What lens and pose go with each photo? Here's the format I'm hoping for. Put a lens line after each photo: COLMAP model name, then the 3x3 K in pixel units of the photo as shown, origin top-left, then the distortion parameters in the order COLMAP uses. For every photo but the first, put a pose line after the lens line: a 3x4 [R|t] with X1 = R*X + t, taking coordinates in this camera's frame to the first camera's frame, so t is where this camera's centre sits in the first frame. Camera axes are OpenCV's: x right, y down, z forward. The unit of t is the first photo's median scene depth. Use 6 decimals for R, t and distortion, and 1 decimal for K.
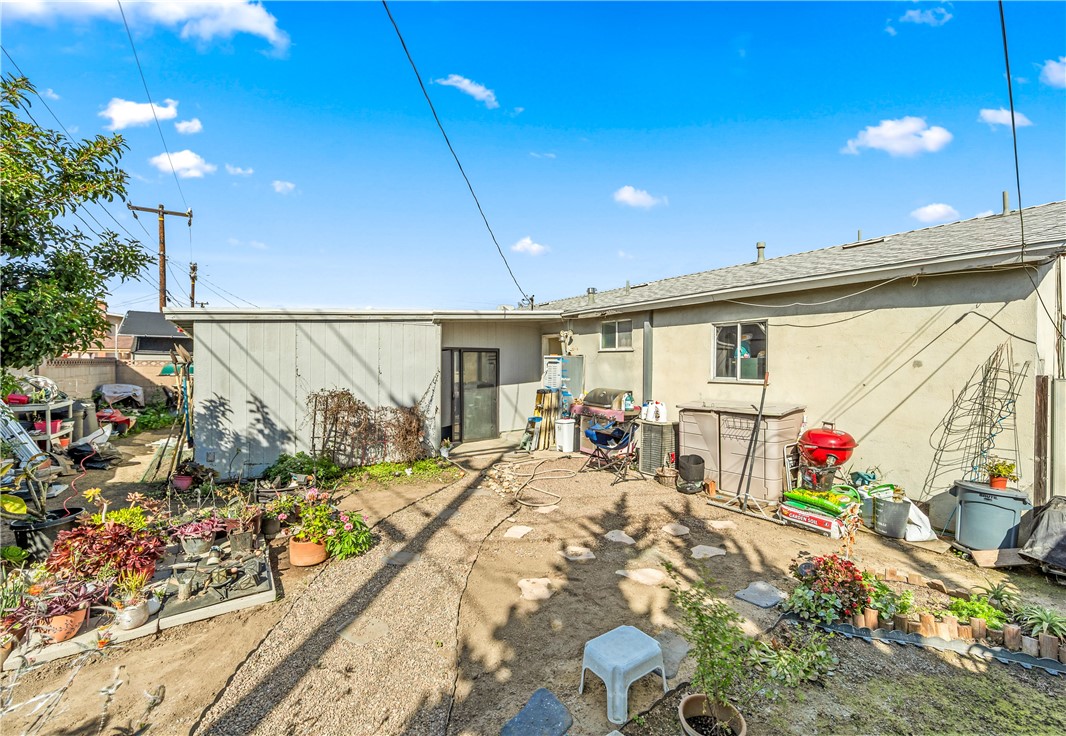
lens RADIAL K [[436.2, 0, 552.2], [0, 436.2, 374.0], [0, 0, 1]] dist [-0.003780, -0.000100]
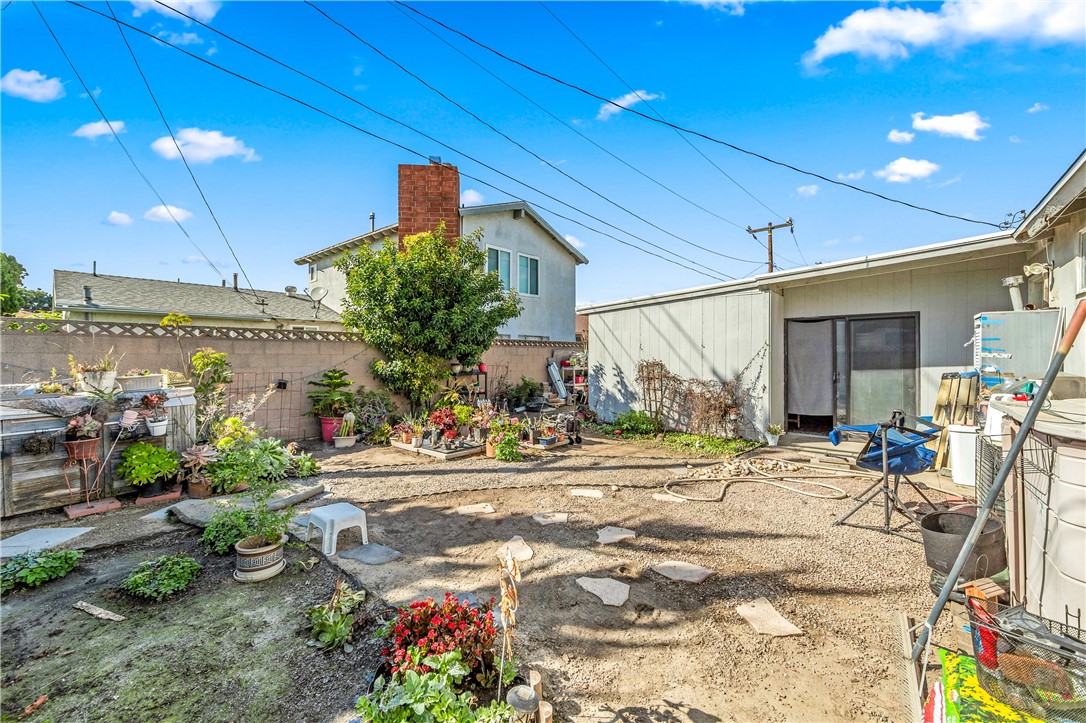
lens RADIAL K [[429.4, 0, 542.3], [0, 429.4, 357.2], [0, 0, 1]] dist [0.000153, 0.000062]
pose [[0.228871, -0.000048, -0.973457, 0.506761], [-0.019304, 0.999803, -0.004588, 0.033419], [0.973265, 0.019842, 0.228825, 0.395924]]
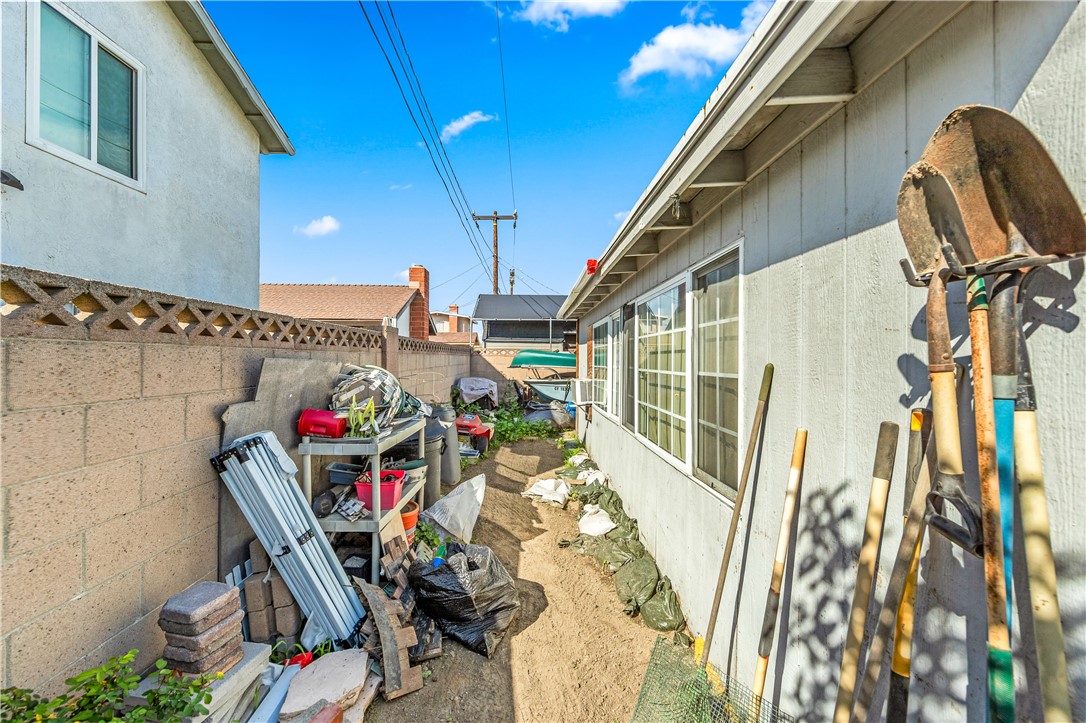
lens RADIAL K [[429.4, 0, 547.6], [0, 429.4, 358.9], [0, 0, 1]] dist [0.000153, 0.000062]
pose [[0.832764, -0.003875, -0.553615, -0.721825], [-0.007014, 0.999821, -0.017548, 0.003020], [0.553584, 0.018497, 0.832588, 0.671002]]
